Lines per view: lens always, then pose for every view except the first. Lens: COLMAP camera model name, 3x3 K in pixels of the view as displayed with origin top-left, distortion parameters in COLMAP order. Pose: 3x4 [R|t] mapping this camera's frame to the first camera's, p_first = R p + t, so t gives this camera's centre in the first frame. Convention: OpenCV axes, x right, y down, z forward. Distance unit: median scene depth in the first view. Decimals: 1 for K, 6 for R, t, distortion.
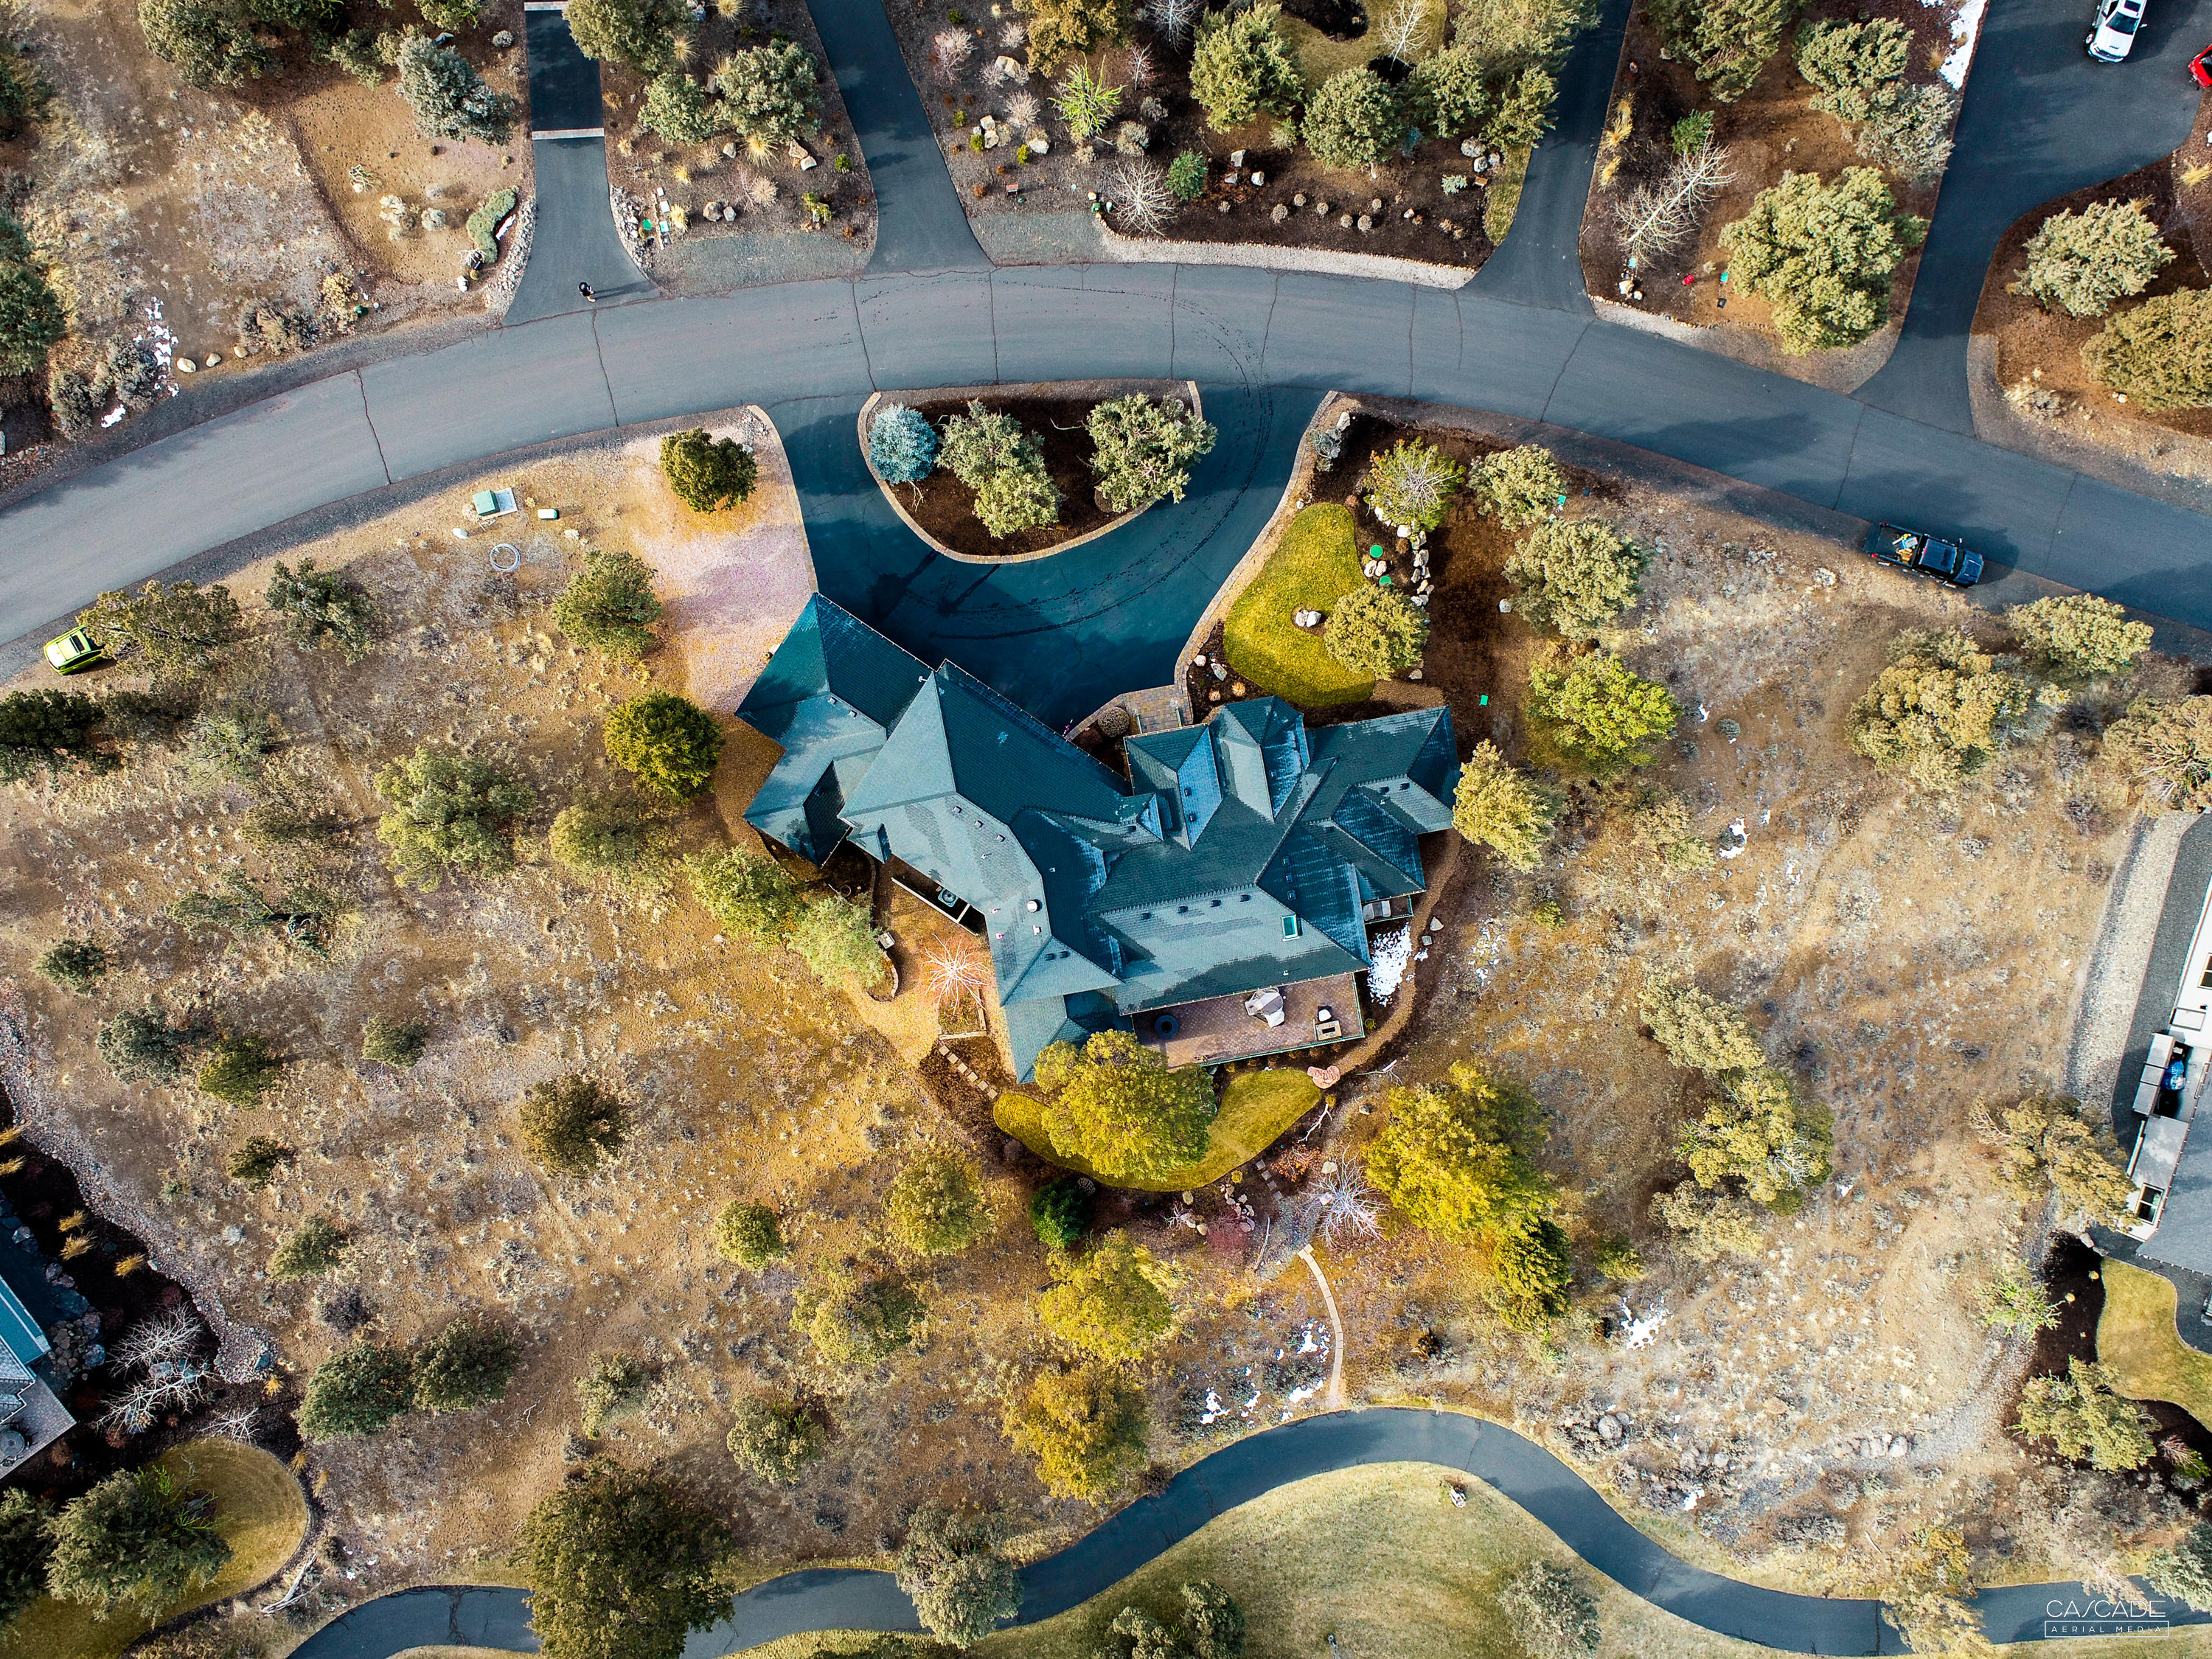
lens RADIAL K [[1682.2, 0, 1099.5], [0, 1682.2, 832.0], [0, 0, 1]] dist [-0.008001, 0.000209]
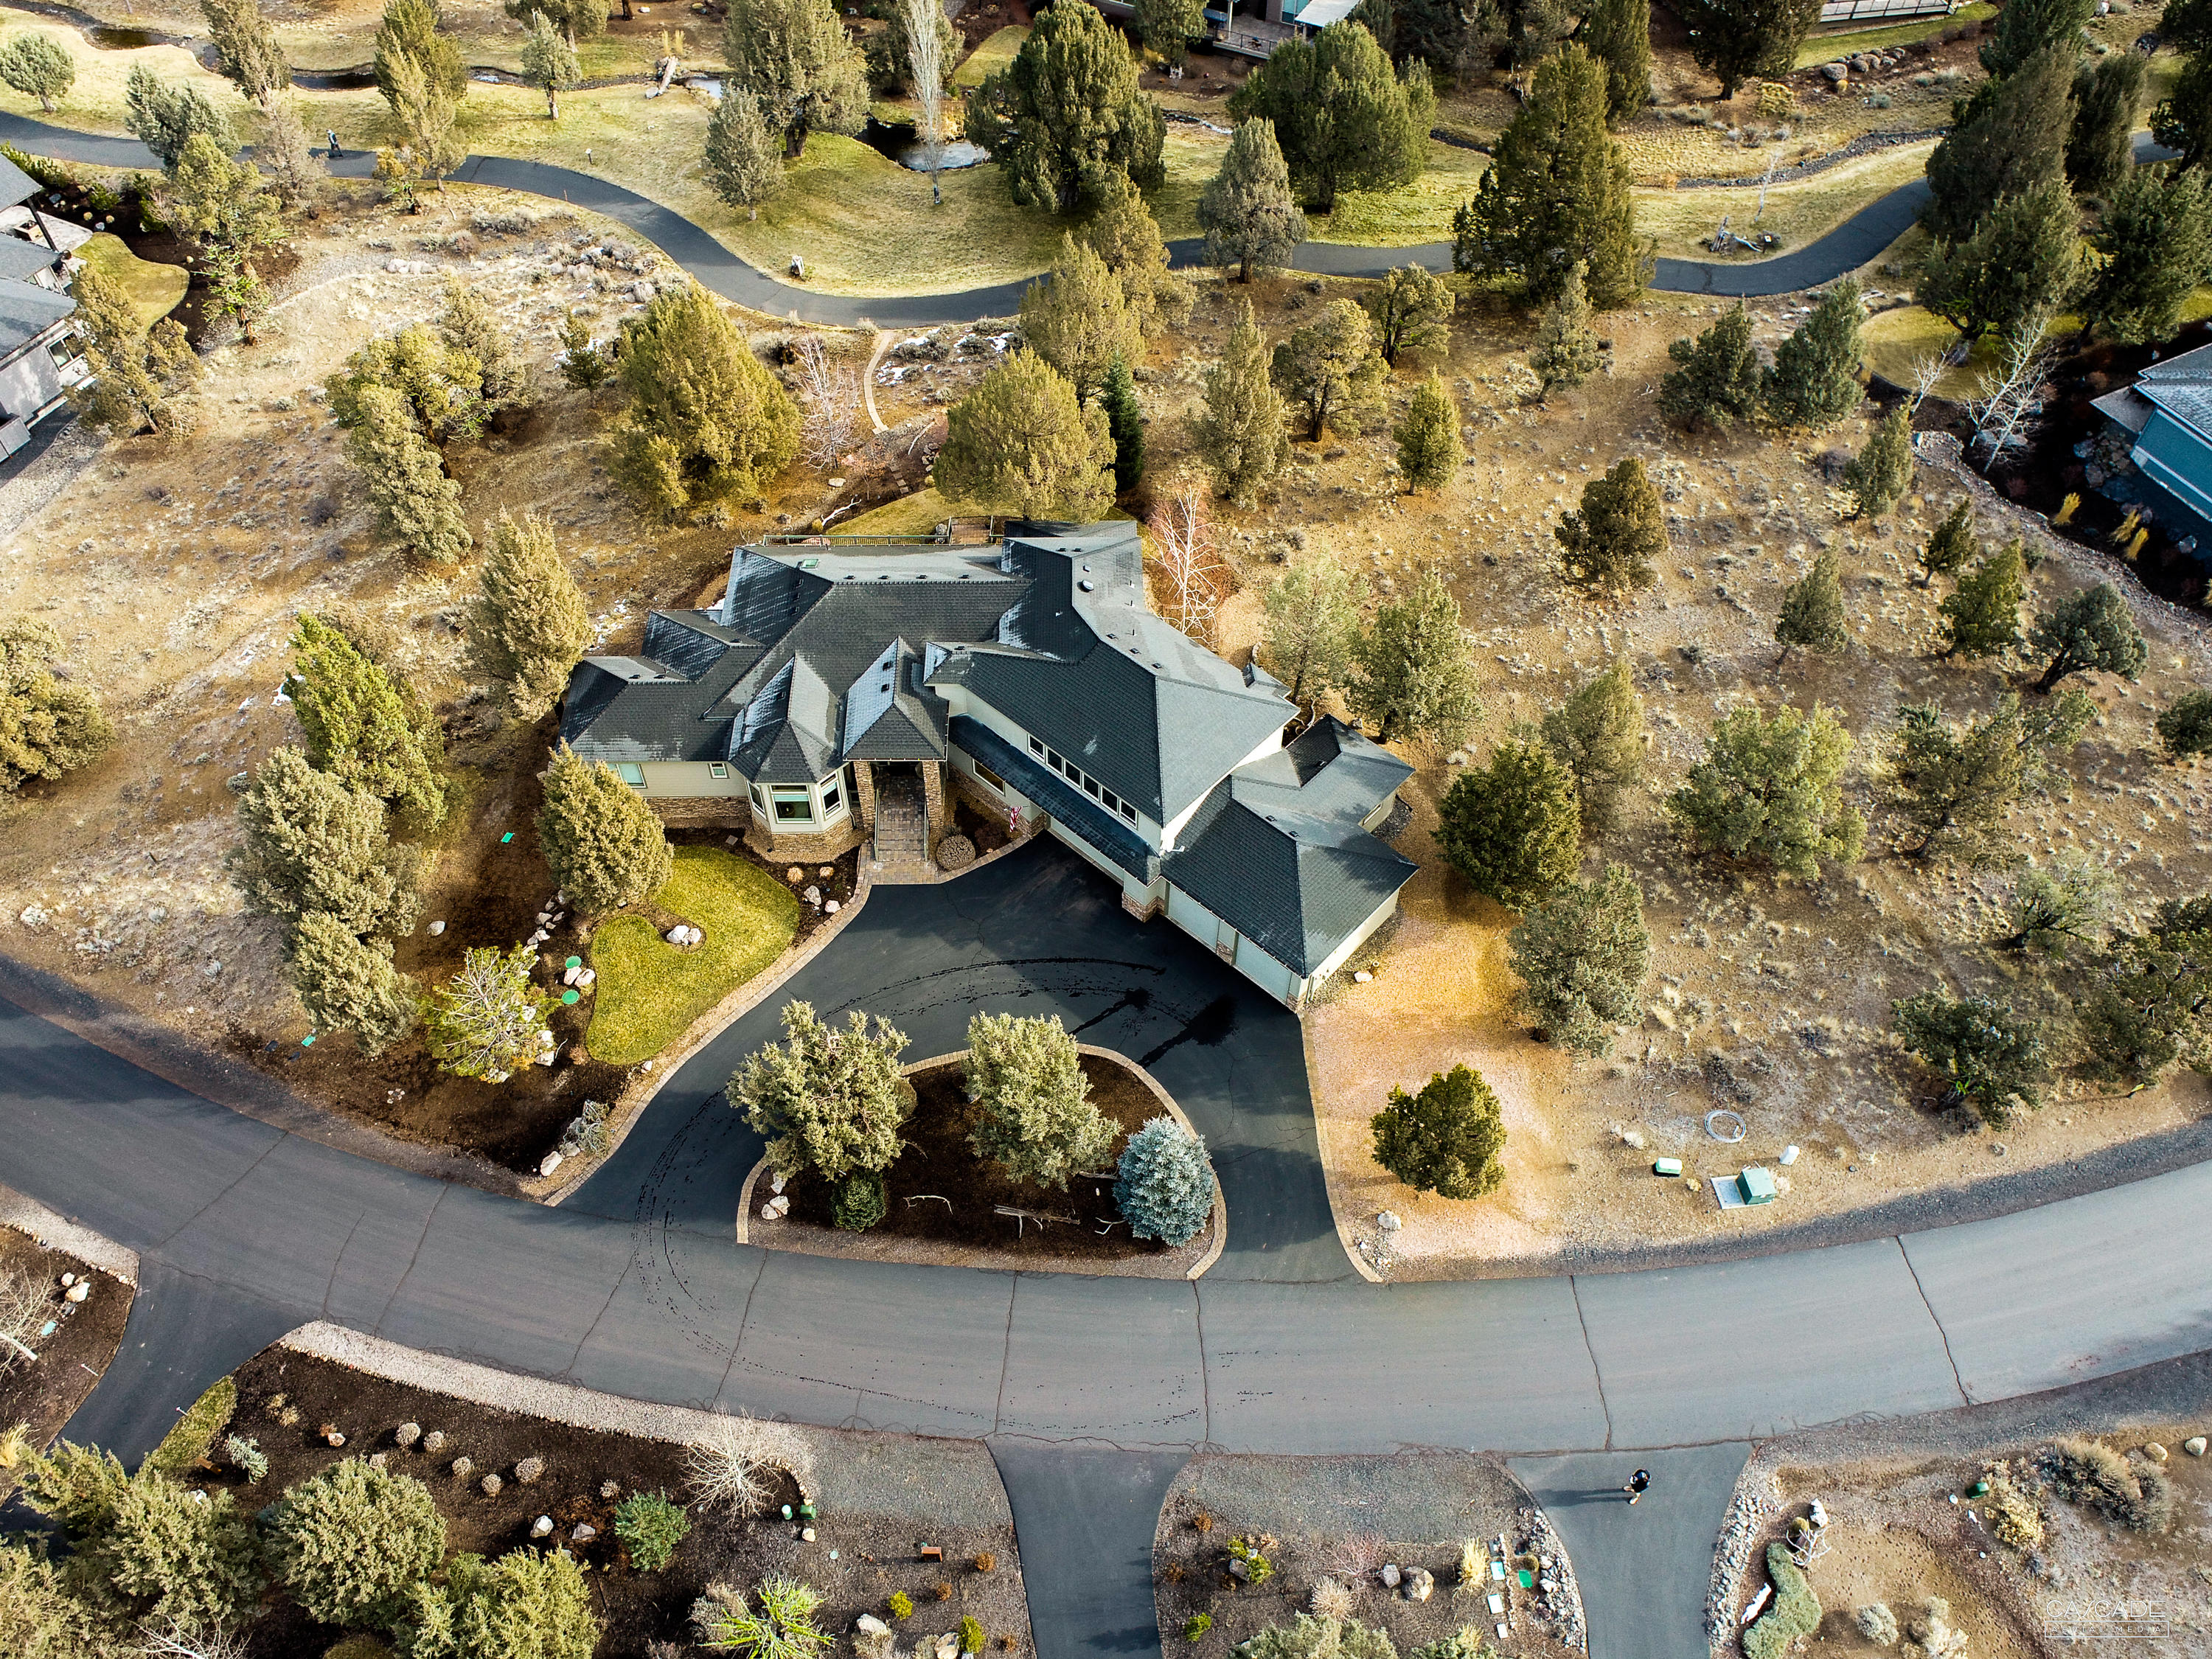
lens RADIAL K [[1682.2, 0, 1101.7], [0, 1682.2, 829.5], [0, 0, 1]] dist [-0.008001, 0.000209]
pose [[-0.986324, -0.150163, 0.067939, -0.115234], [0.160446, -0.780497, 0.604220, -0.538727], [-0.037705, 0.606857, 0.793916, 0.346466]]
